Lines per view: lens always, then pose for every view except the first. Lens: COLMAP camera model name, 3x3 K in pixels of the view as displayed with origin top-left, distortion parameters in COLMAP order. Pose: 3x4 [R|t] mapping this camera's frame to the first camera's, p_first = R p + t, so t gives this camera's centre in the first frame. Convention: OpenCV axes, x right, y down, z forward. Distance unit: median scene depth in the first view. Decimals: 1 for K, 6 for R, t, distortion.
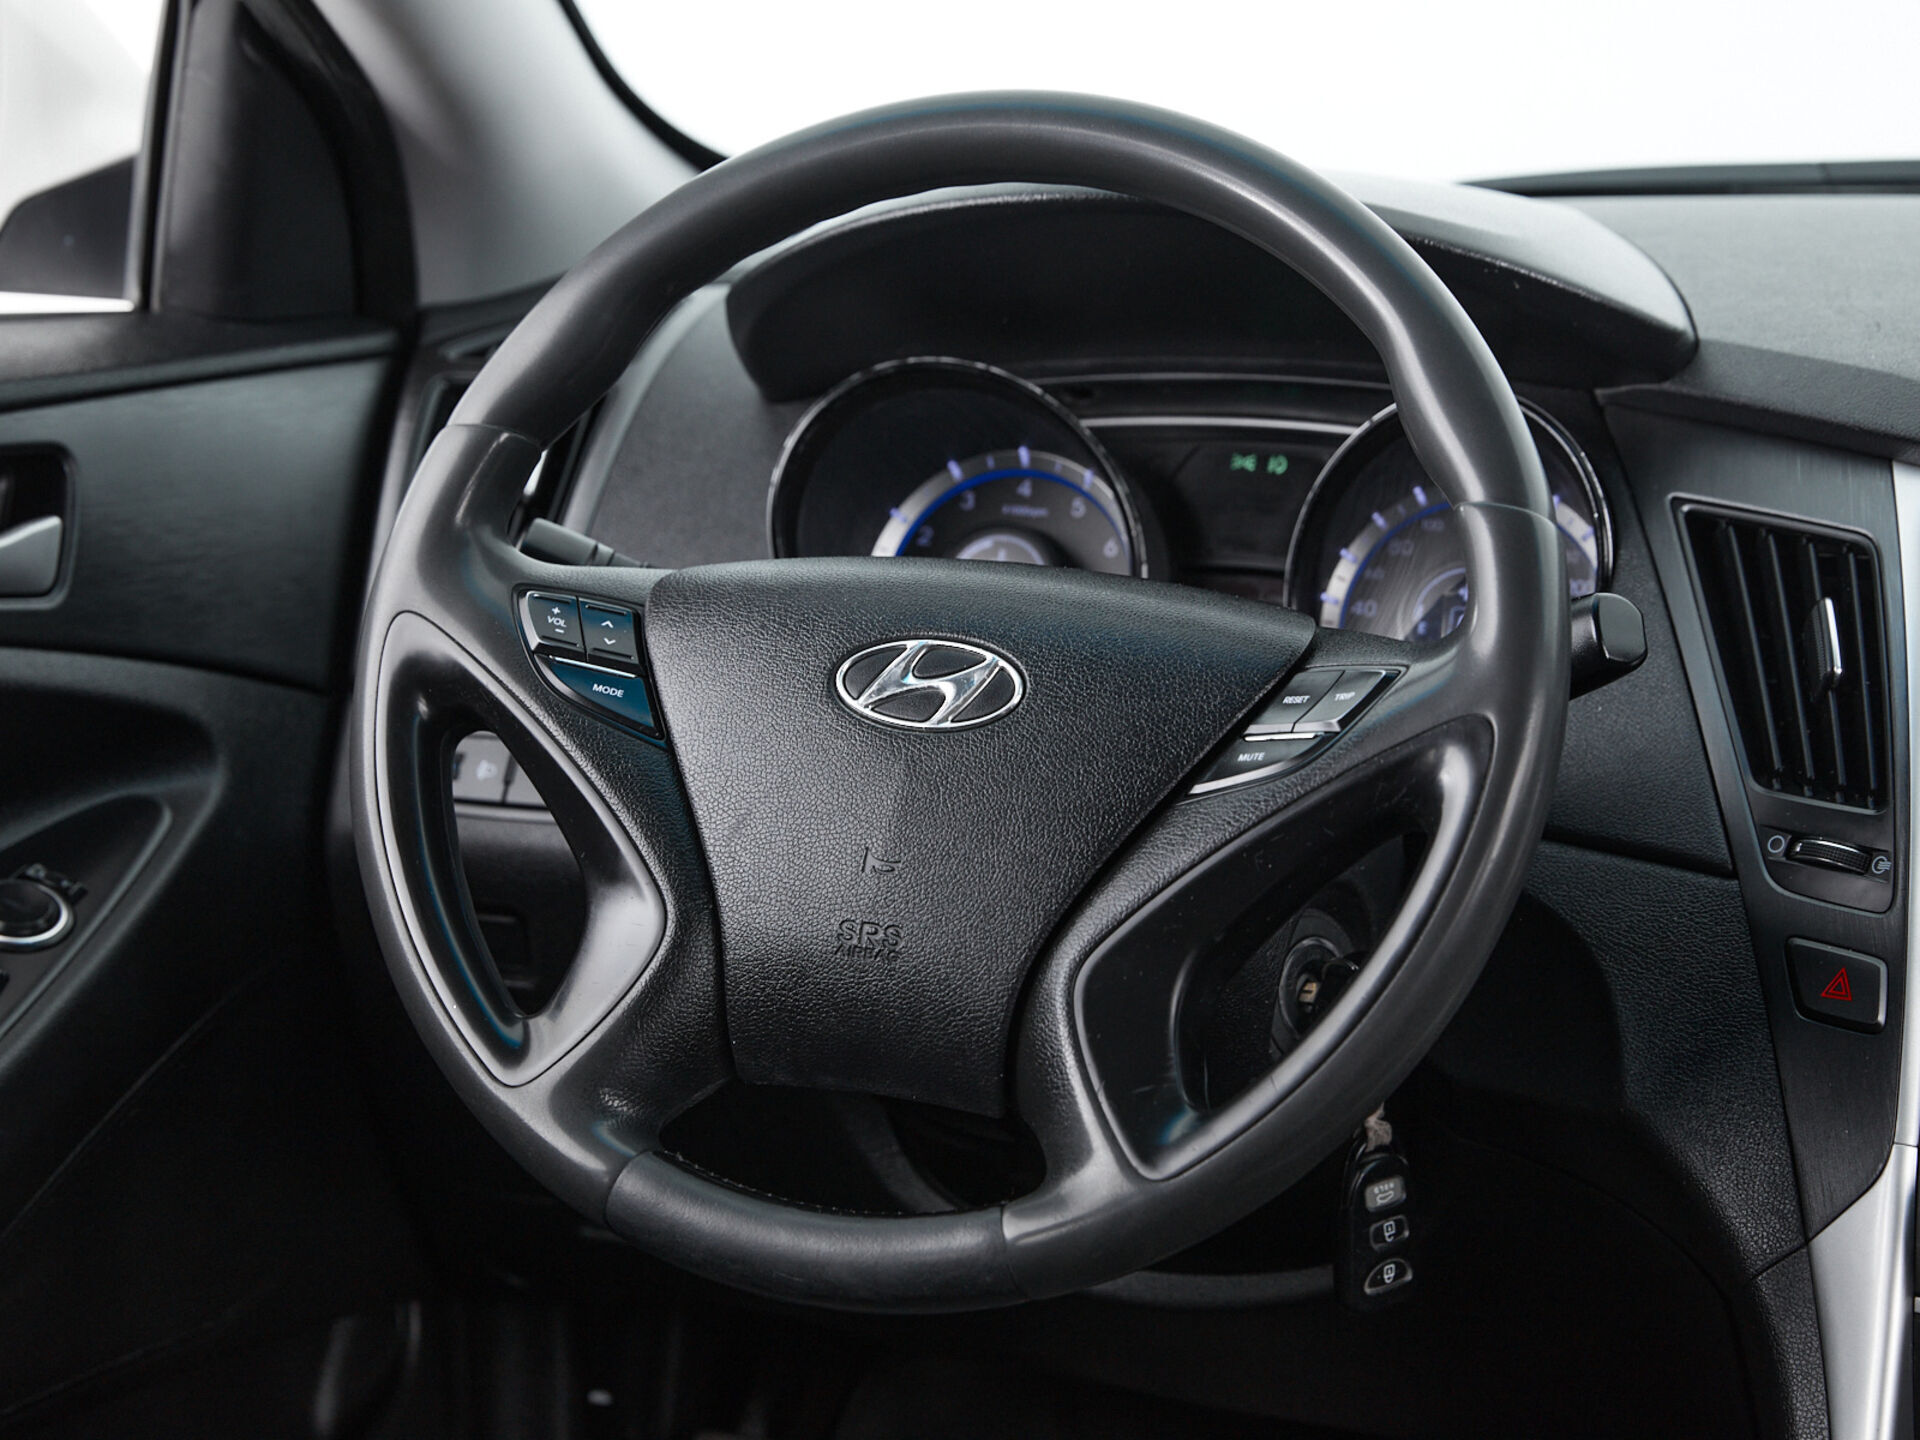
lens RADIAL K [[3952.2, 0, 942.7], [0, 3952.2, 731.3], [0, 0, 1]] dist [-0.064531, 0.000000]
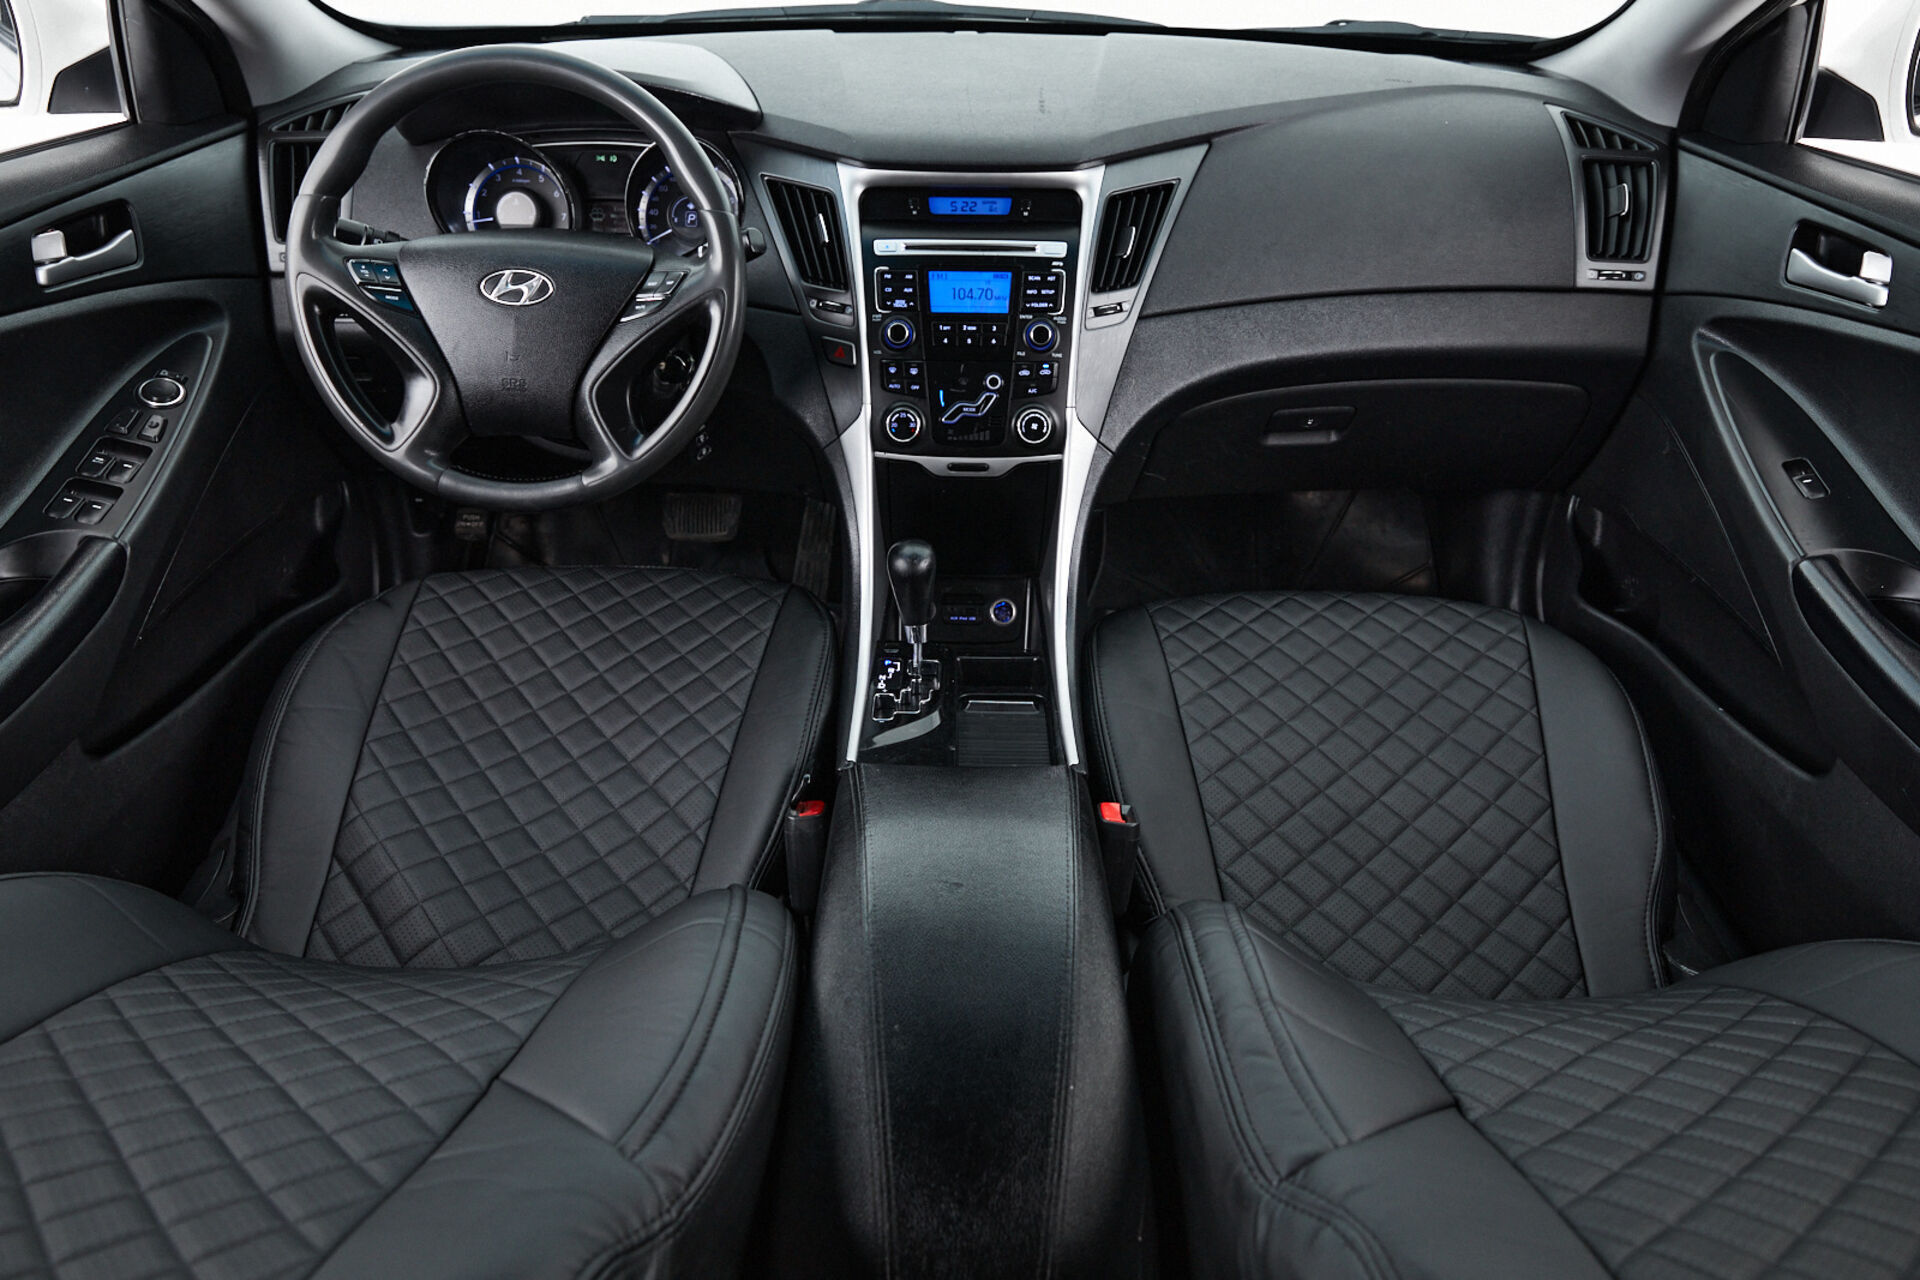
lens RADIAL K [[1267.4, 0, 954.1], [0, 1267.4, 632.0], [0, 0, 1]] dist [-0.014175, 0.001267]
pose [[0.931607, -0.191652, 0.308834, -0.036169], [0.058581, 0.917750, 0.392815, -0.115042], [-0.358716, -0.347857, 0.866209, 0.031628]]
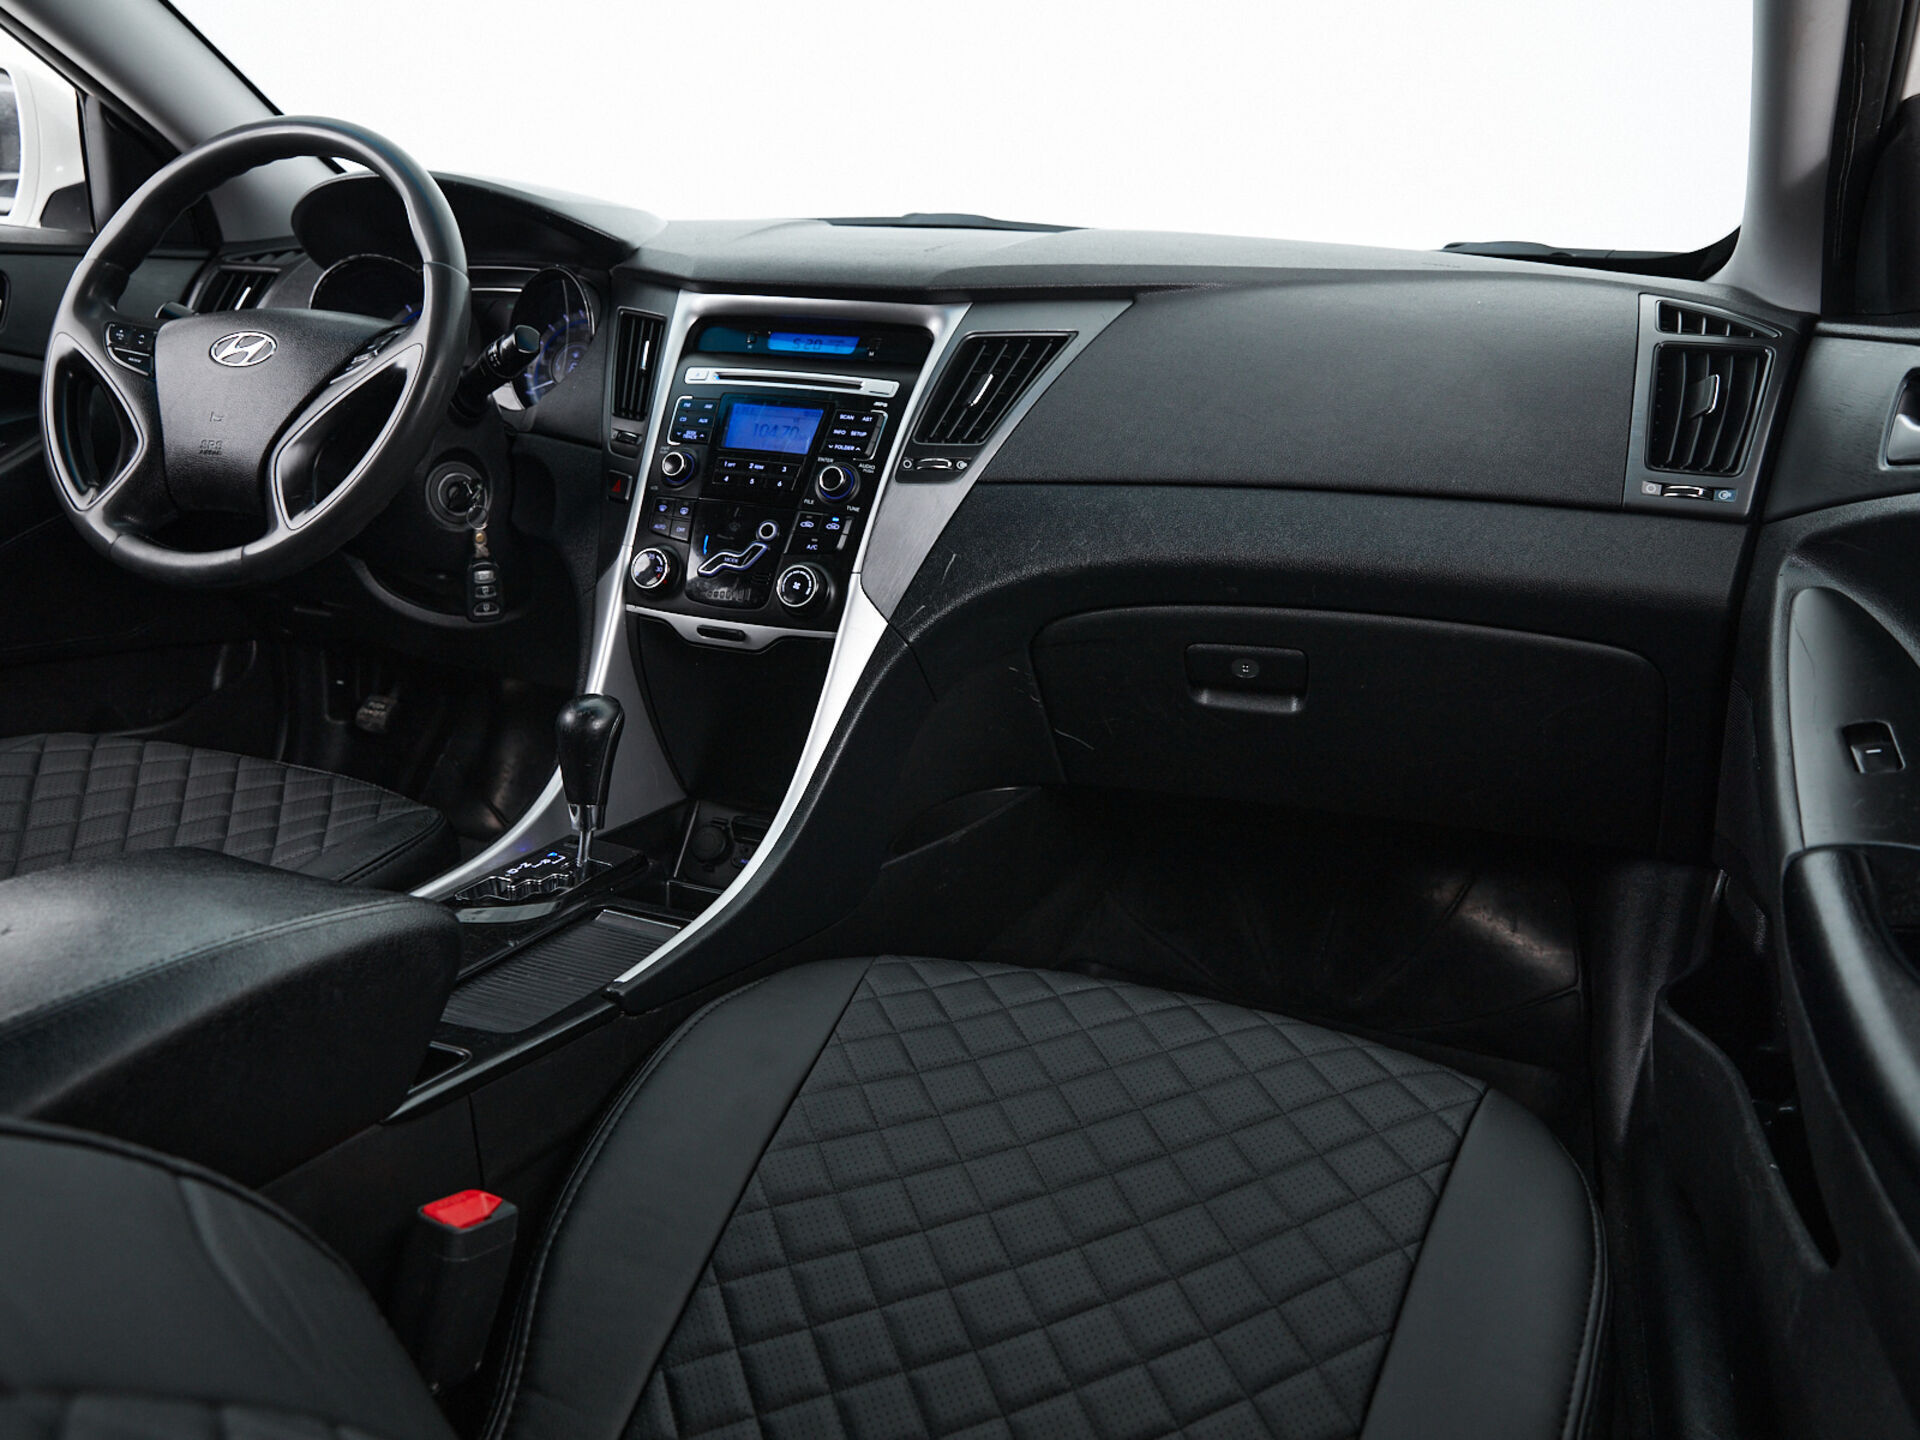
lens RADIAL K [[1436.2, 0, 957.1], [0, 1436.2, 717.6], [0, 0, 1]] dist [-0.026816, 0.006888]
pose [[0.999042, 0.031922, 0.029946, 0.411940], [-0.035046, 0.993273, 0.110365, 0.100411], [-0.026222, -0.111309, 0.993440, 0.050275]]
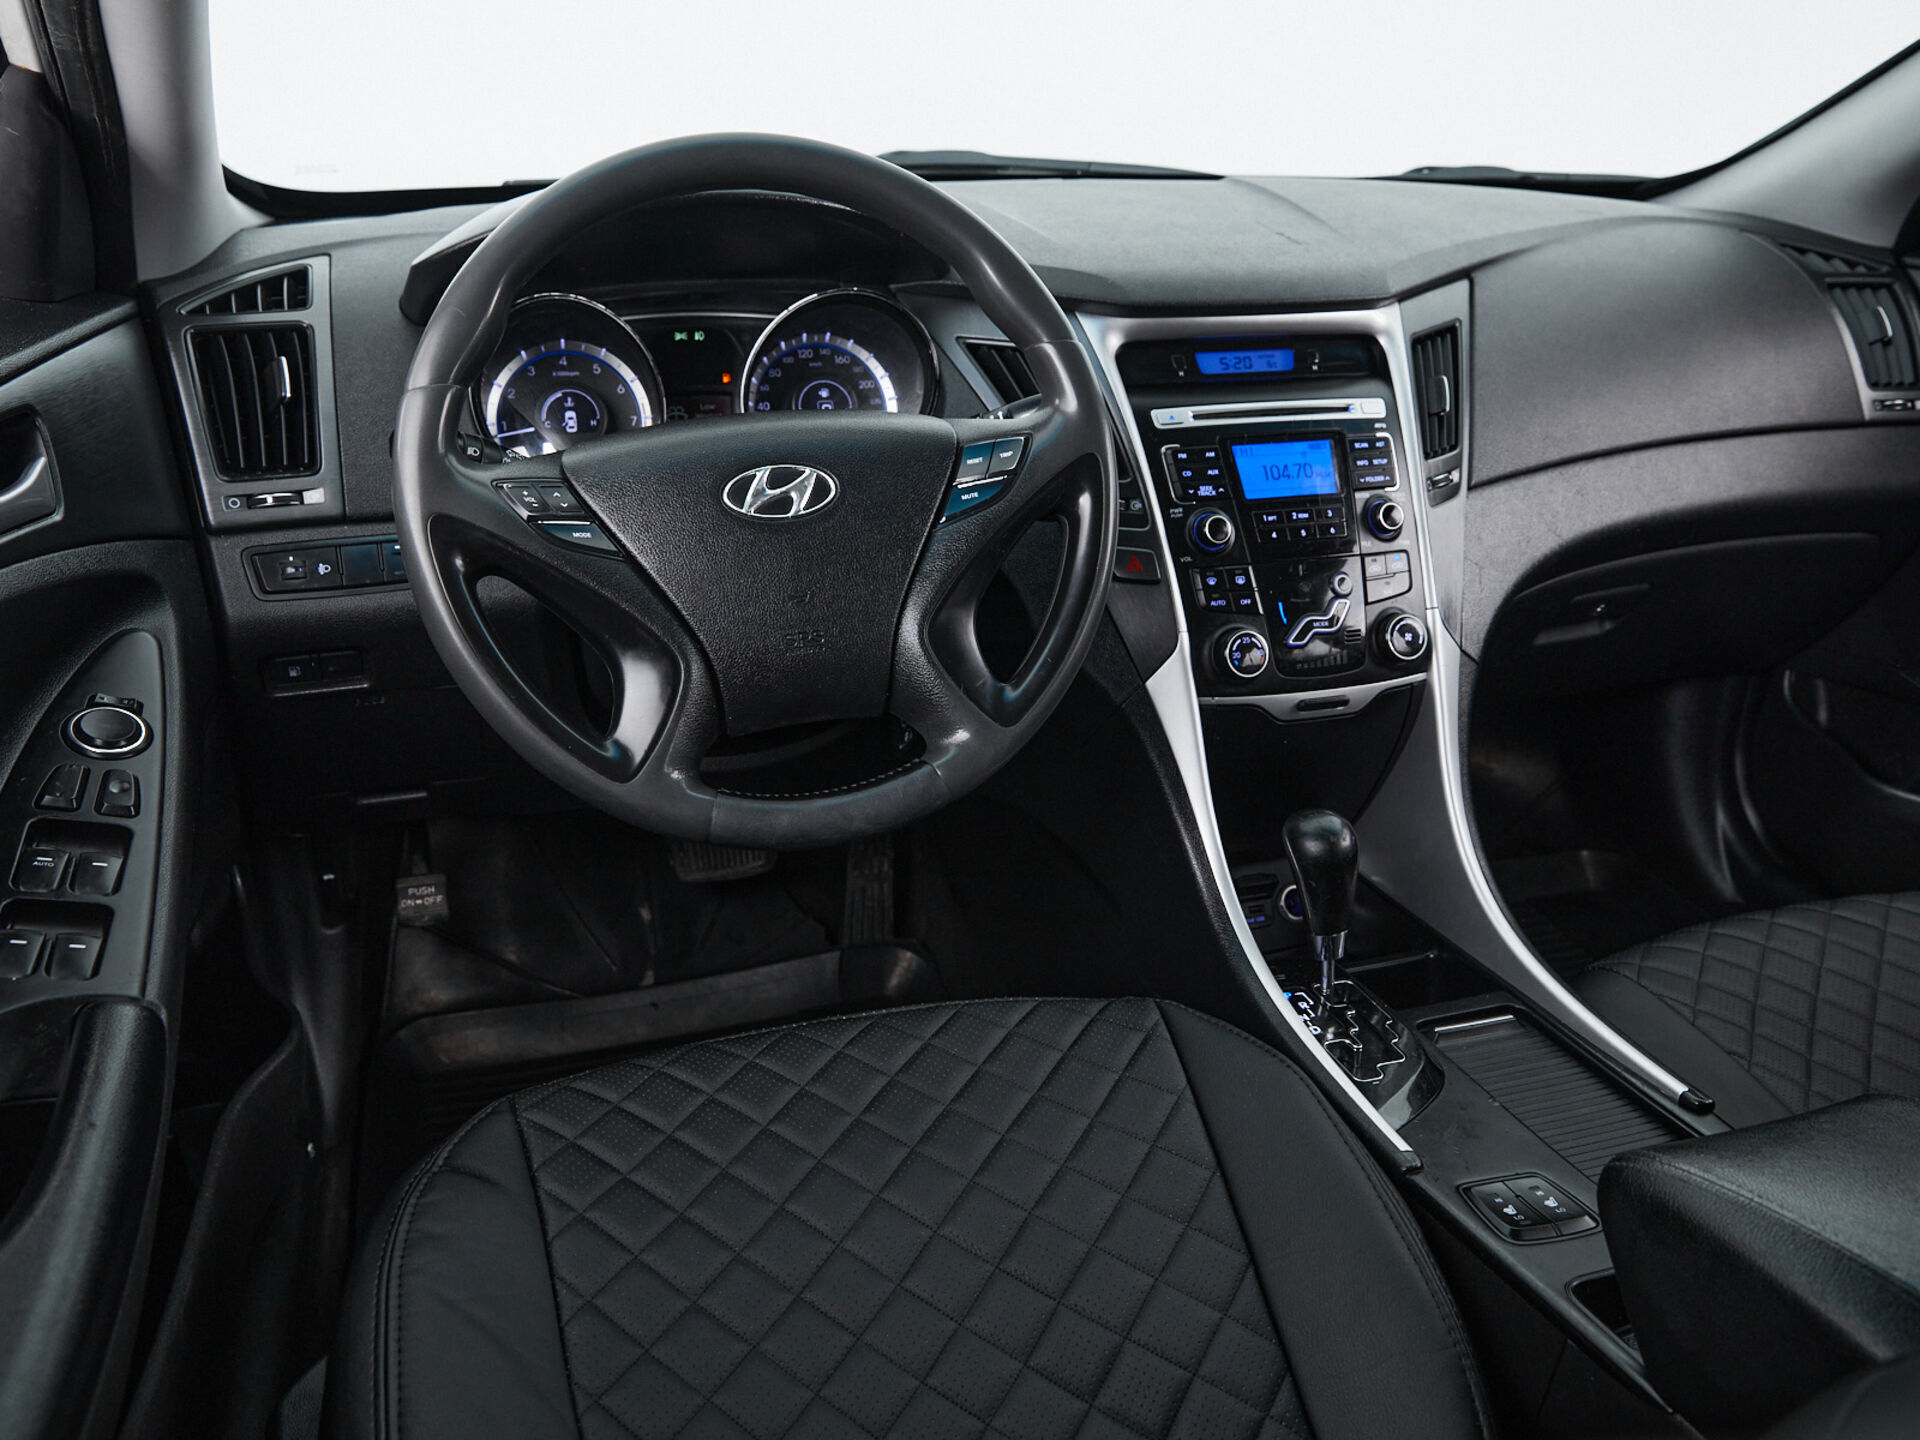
lens RADIAL K [[1436.2, 0, 925.6], [0, 1436.2, 725.1], [0, 0, 1]] dist [-0.026816, 0.006888]
pose [[0.785736, -0.246227, 0.567443, -0.323384], [0.106524, 0.957516, 0.267986, -0.072702], [-0.609321, -0.150120, 0.778584, 0.426589]]
